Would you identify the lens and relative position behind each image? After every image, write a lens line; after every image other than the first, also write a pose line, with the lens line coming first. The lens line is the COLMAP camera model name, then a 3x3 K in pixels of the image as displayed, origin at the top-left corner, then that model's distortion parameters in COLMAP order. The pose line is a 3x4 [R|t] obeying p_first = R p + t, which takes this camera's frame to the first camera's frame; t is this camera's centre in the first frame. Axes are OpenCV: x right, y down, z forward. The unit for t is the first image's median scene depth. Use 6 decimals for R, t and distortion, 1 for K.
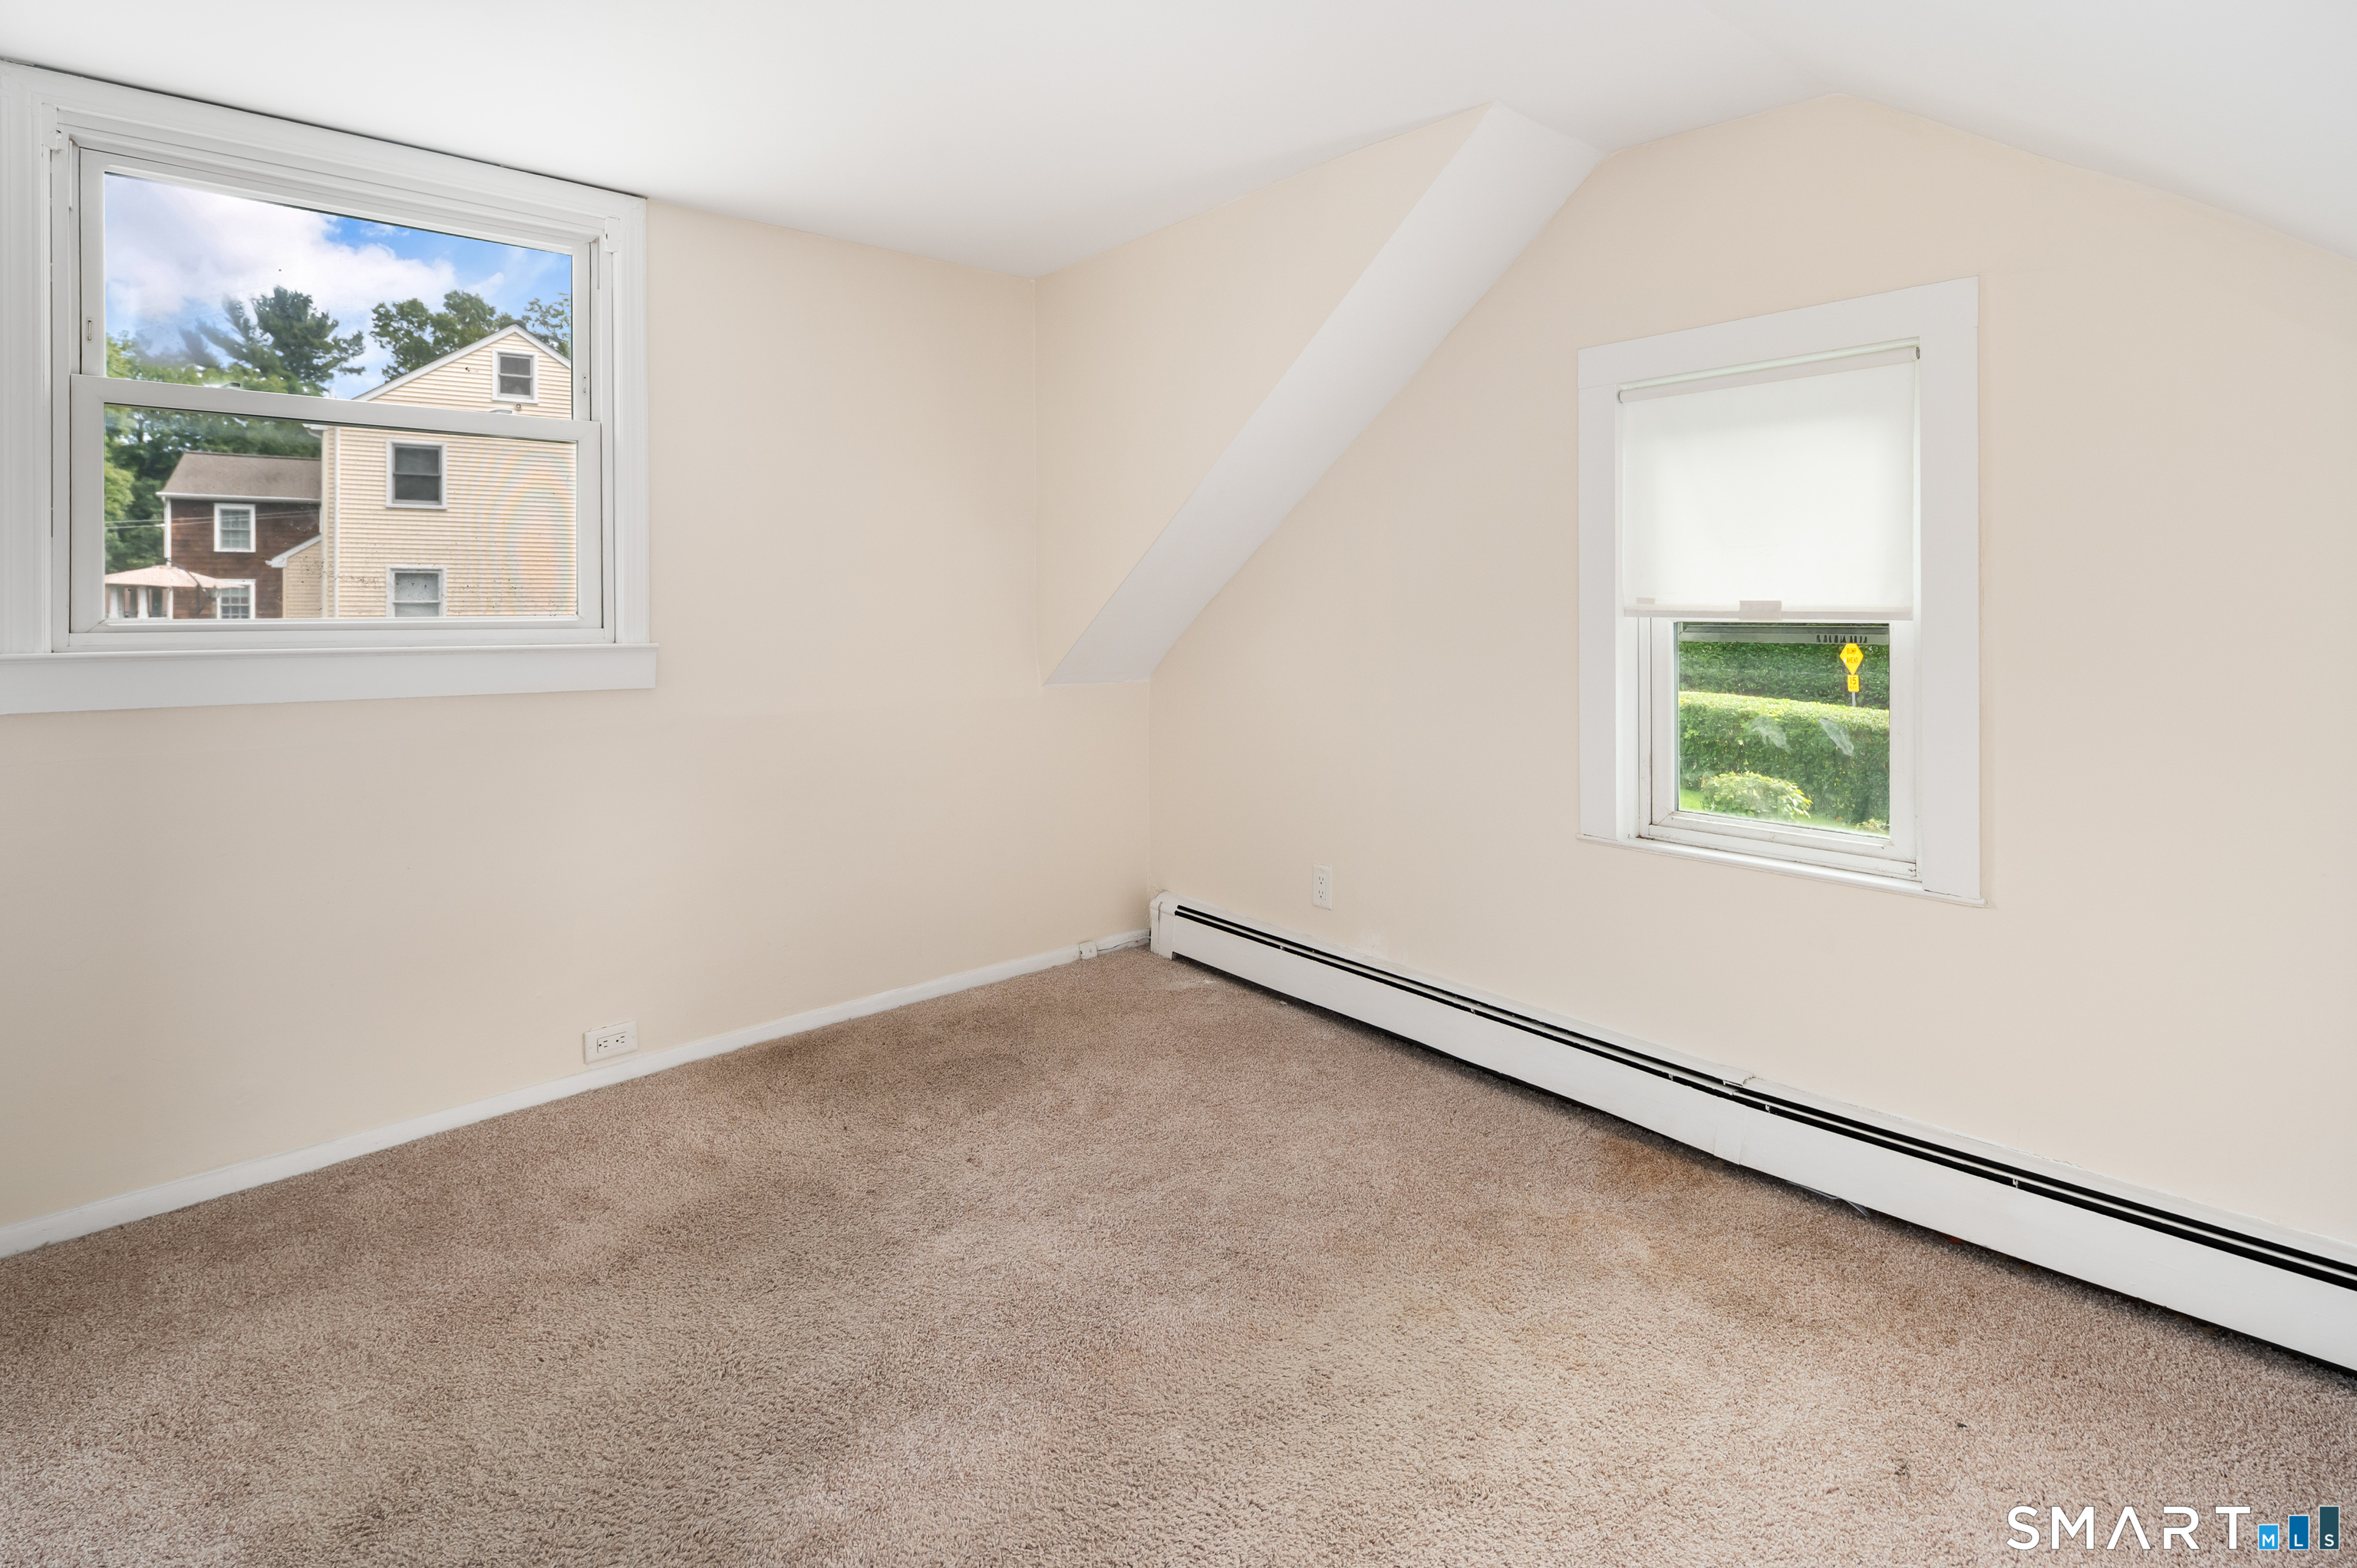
lens RADIAL K [[1178.0, 0, 1188.0], [0, 1178.0, 606.7], [0, 0, 1]] dist [0.001576, -0.000423]
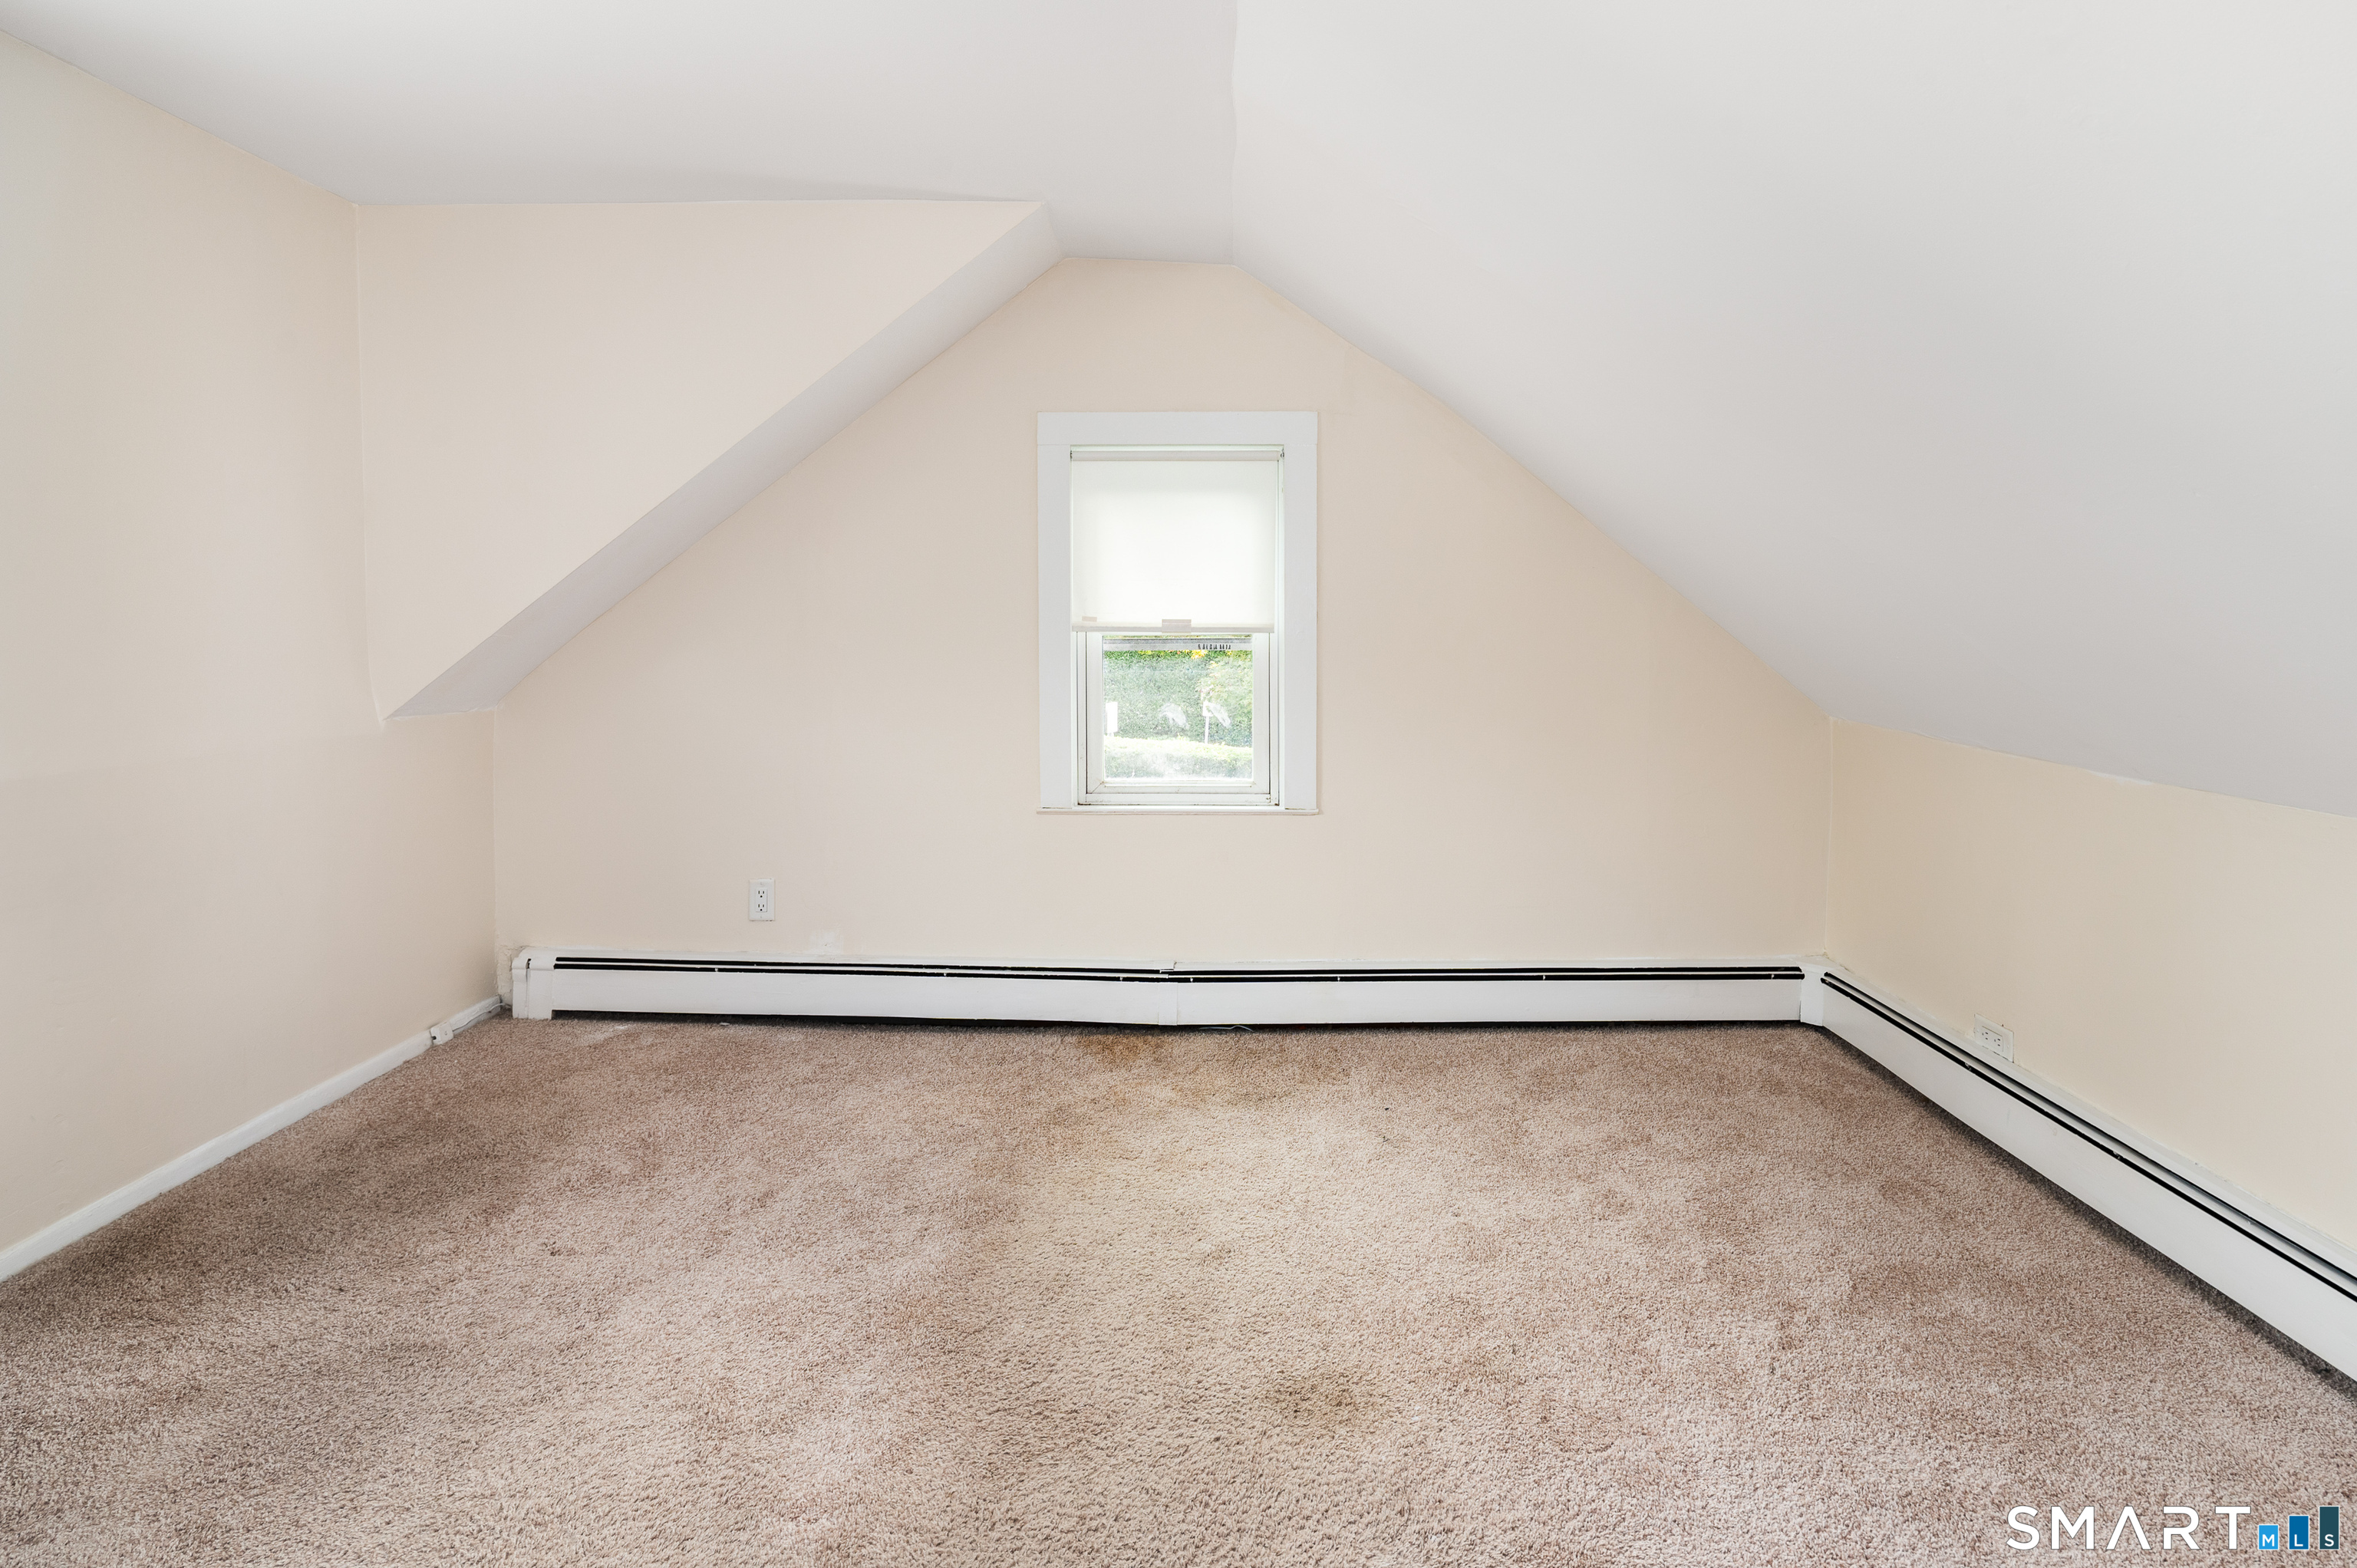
lens RADIAL K [[1164.4, 0, 1197.6], [0, 1164.4, 673.5], [0, 0, 1]] dist [0.000662, -0.002107]
pose [[0.661186, -0.030024, 0.749621, -0.502870], [0.001020, 0.999234, 0.039121, 0.004905], [-0.750222, -0.025102, 0.660710, 0.079034]]
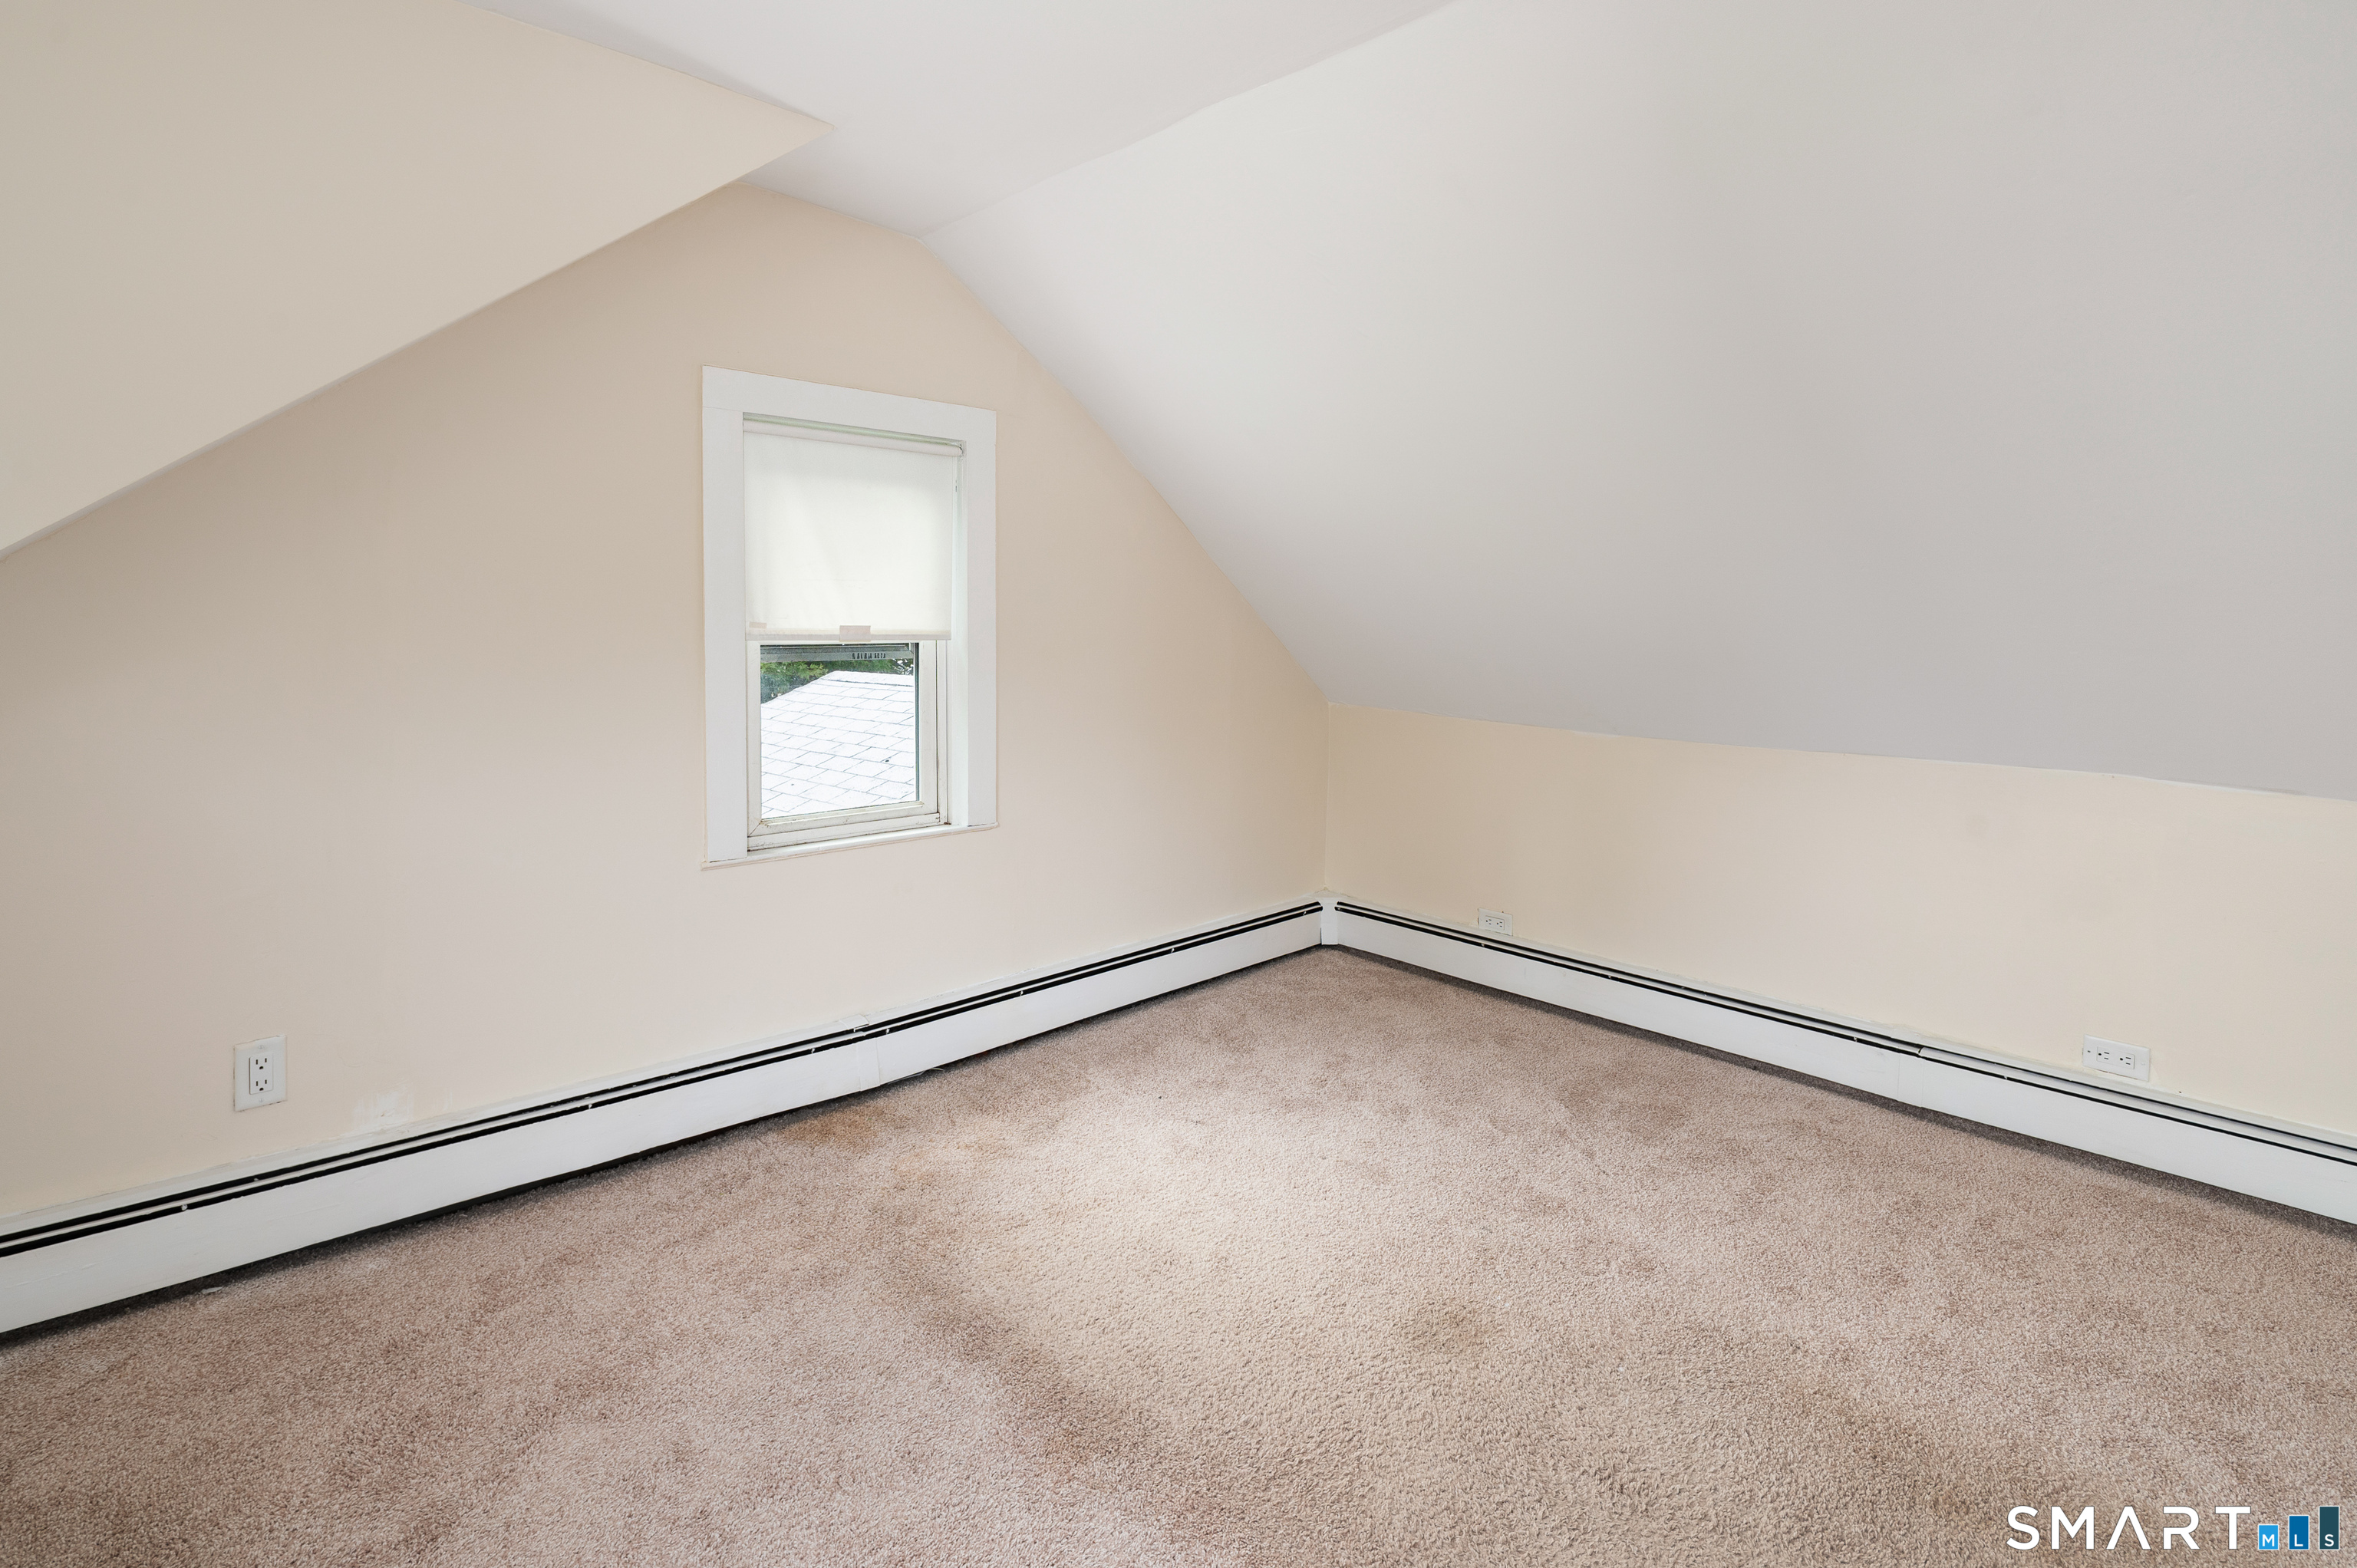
lens RADIAL K [[1164.4, 0, 1197.6], [0, 1164.4, 673.5], [0, 0, 1]] dist [0.000662, -0.002107]
pose [[-0.070323, -0.046162, 0.996456, -0.703358], [-0.005085, 0.998932, 0.045918, -0.012042], [-0.997511, -0.001837, -0.070482, 0.712118]]
